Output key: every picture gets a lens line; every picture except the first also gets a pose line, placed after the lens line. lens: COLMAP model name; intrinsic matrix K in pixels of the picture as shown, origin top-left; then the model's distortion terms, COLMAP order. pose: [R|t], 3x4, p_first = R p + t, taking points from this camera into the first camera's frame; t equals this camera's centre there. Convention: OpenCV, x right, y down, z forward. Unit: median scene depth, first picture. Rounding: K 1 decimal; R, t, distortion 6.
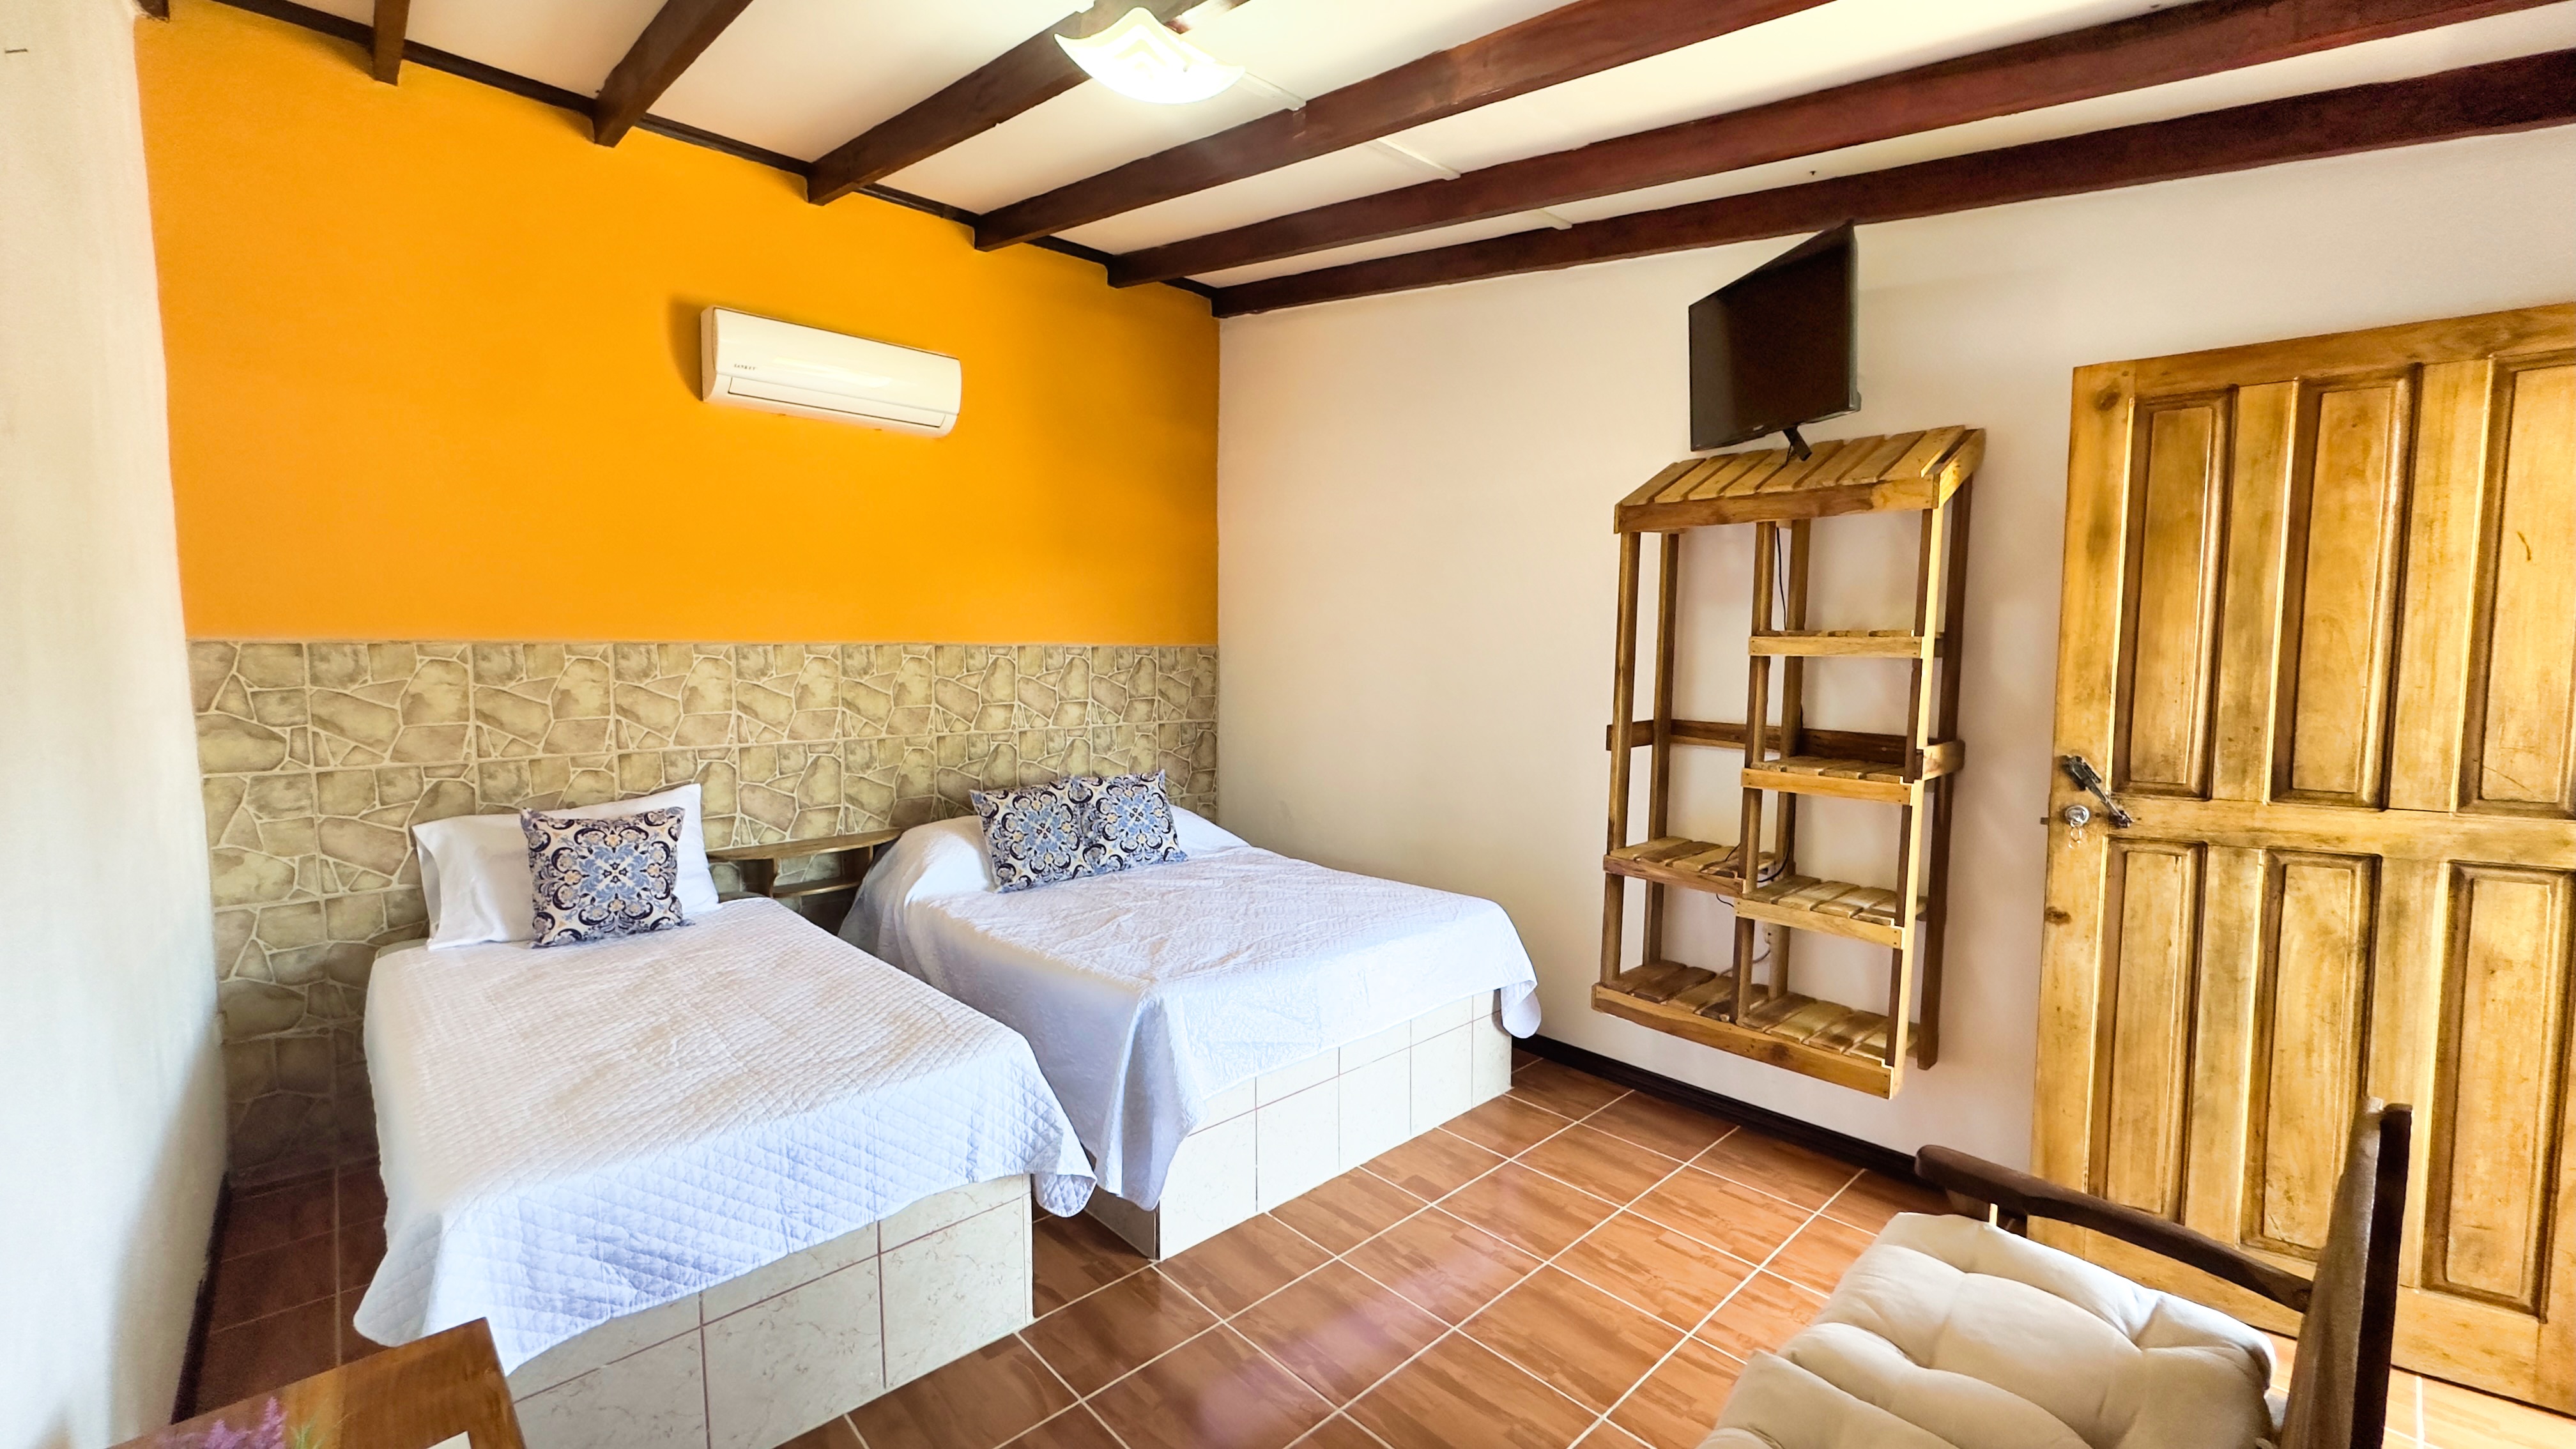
lens RADIAL K [[1033.8, 0, 1302.3], [0, 1033.8, 724.2], [0, 0, 1]] dist [-0.003808, 0.000206]
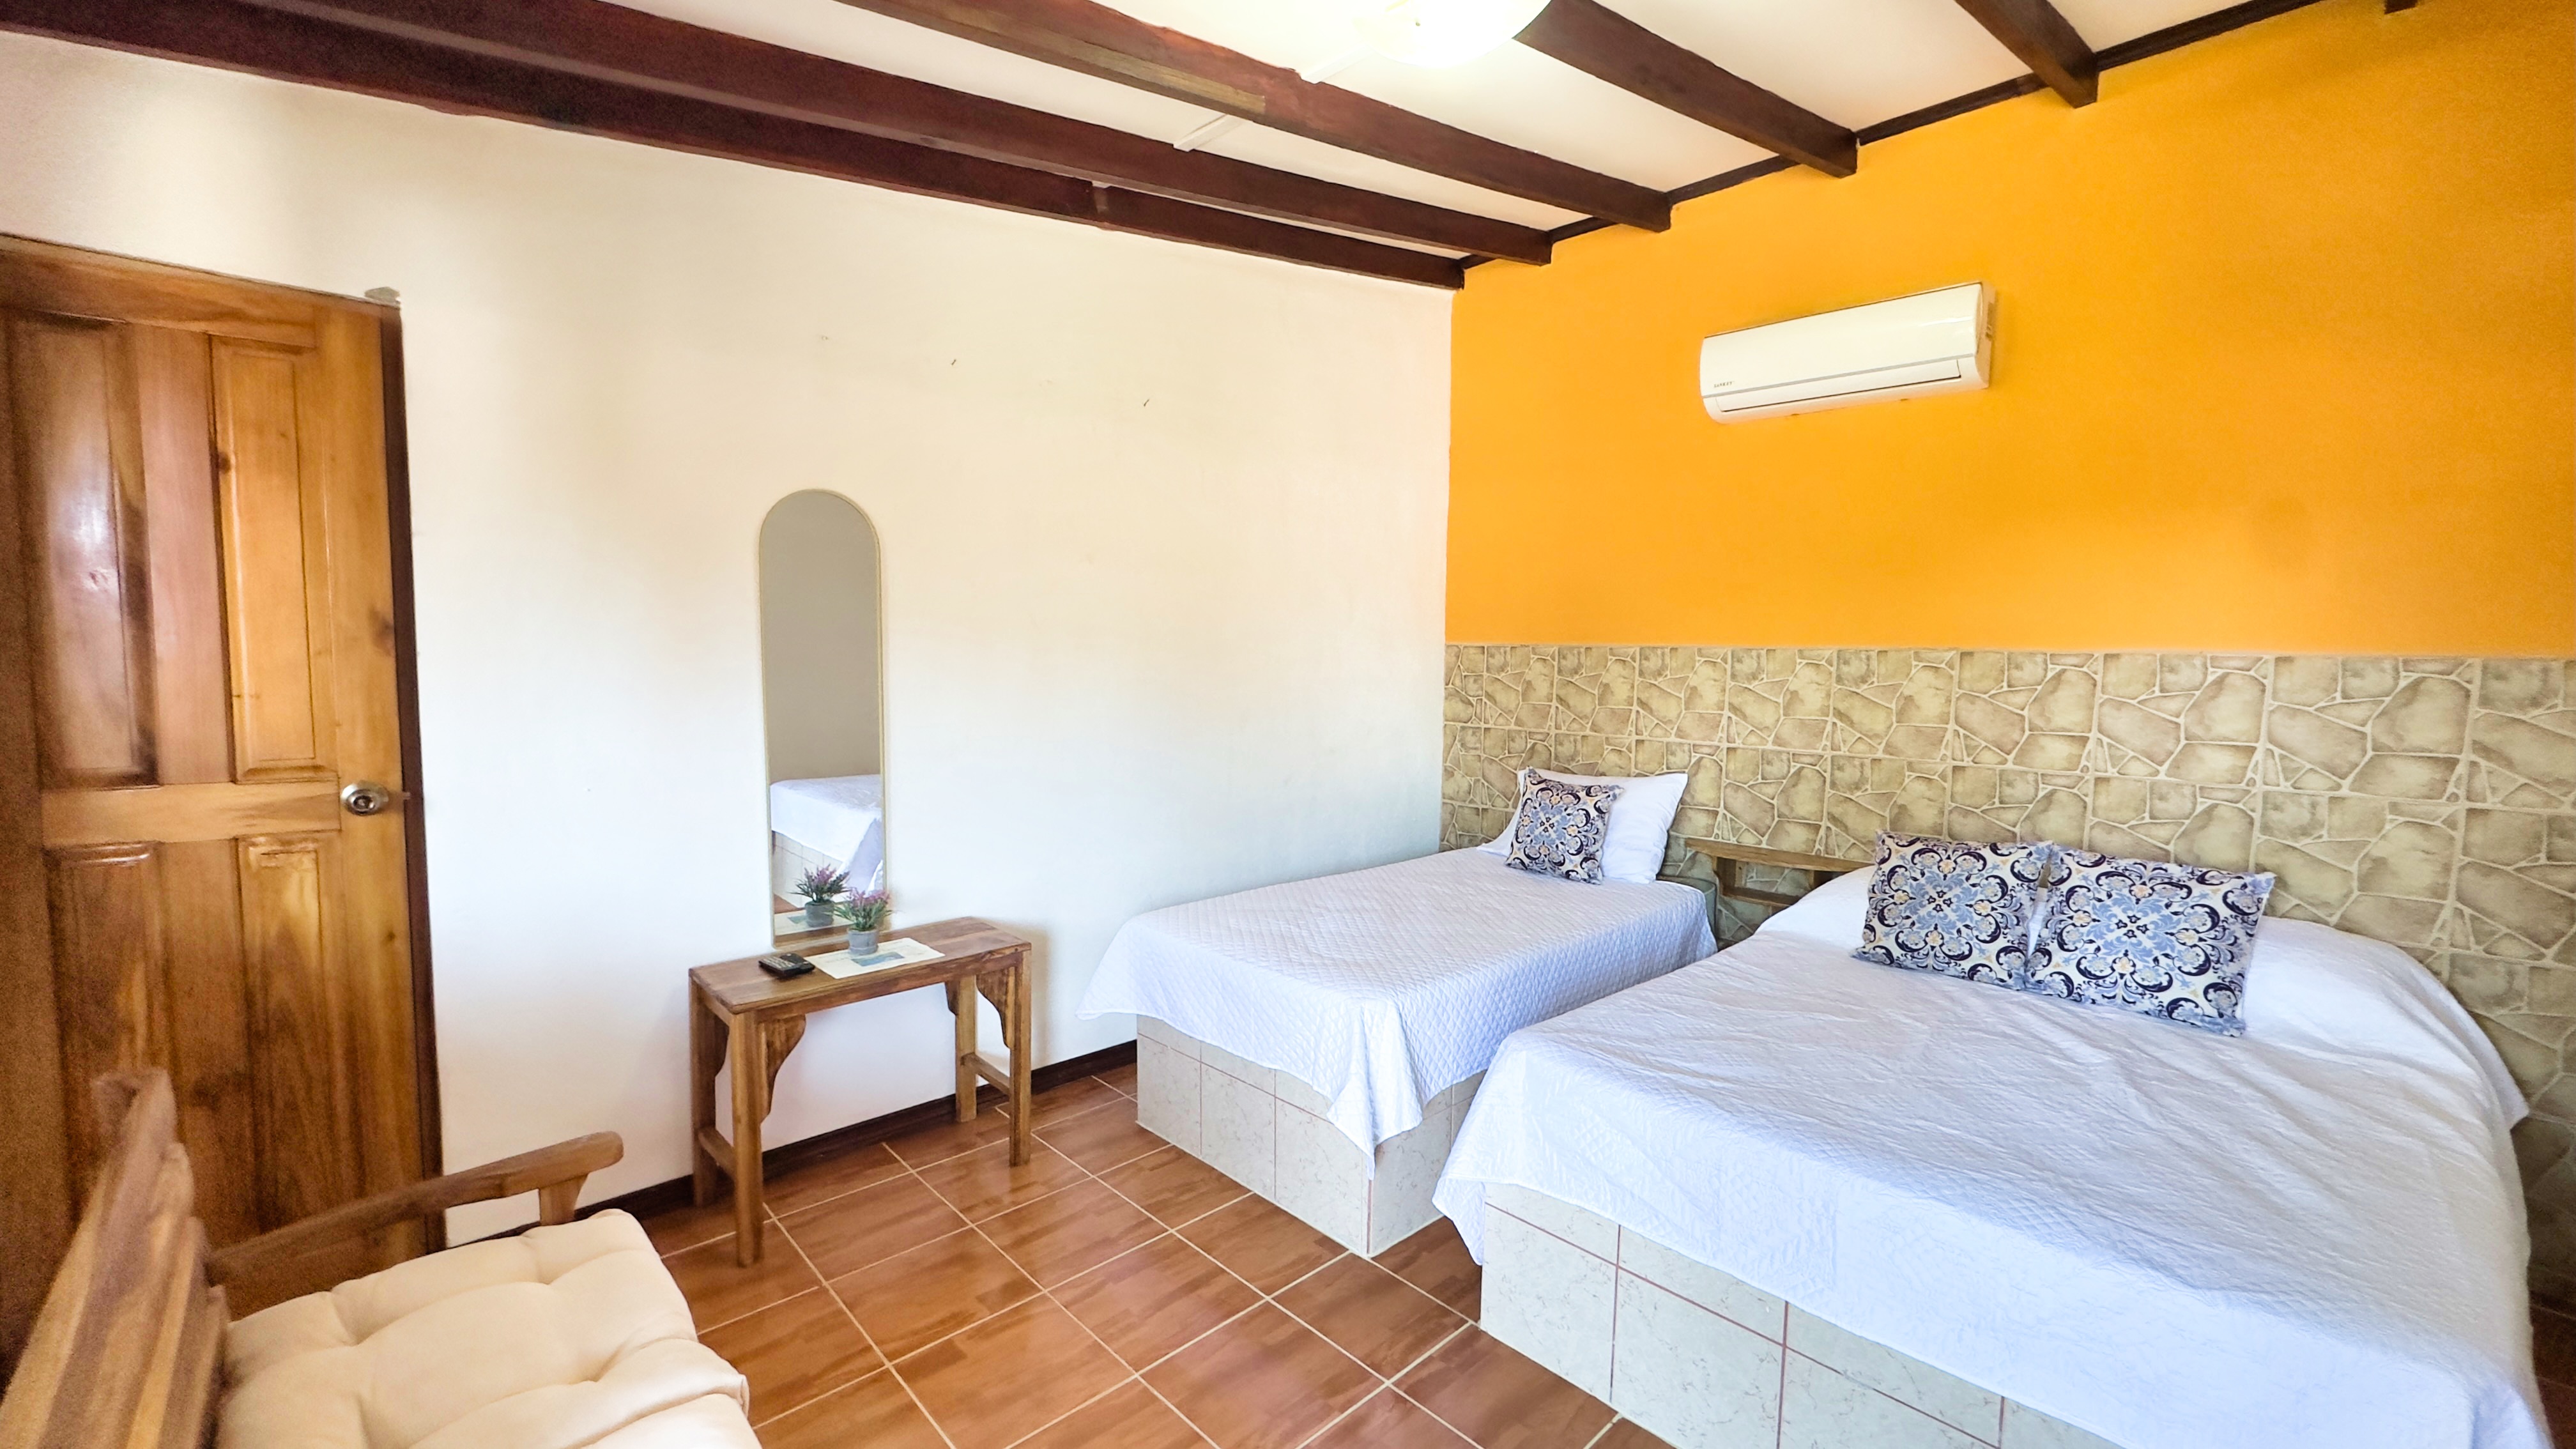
lens RADIAL K [[1033.8, 0, 1267.2], [0, 1033.8, 714.2], [0, 0, 1]] dist [-0.003808, 0.000206]
pose [[-0.011944, 0.062870, -0.997950, 0.488203], [-0.087113, 0.994161, 0.063674, -0.035174], [0.996127, 0.087695, -0.006398, 0.518911]]
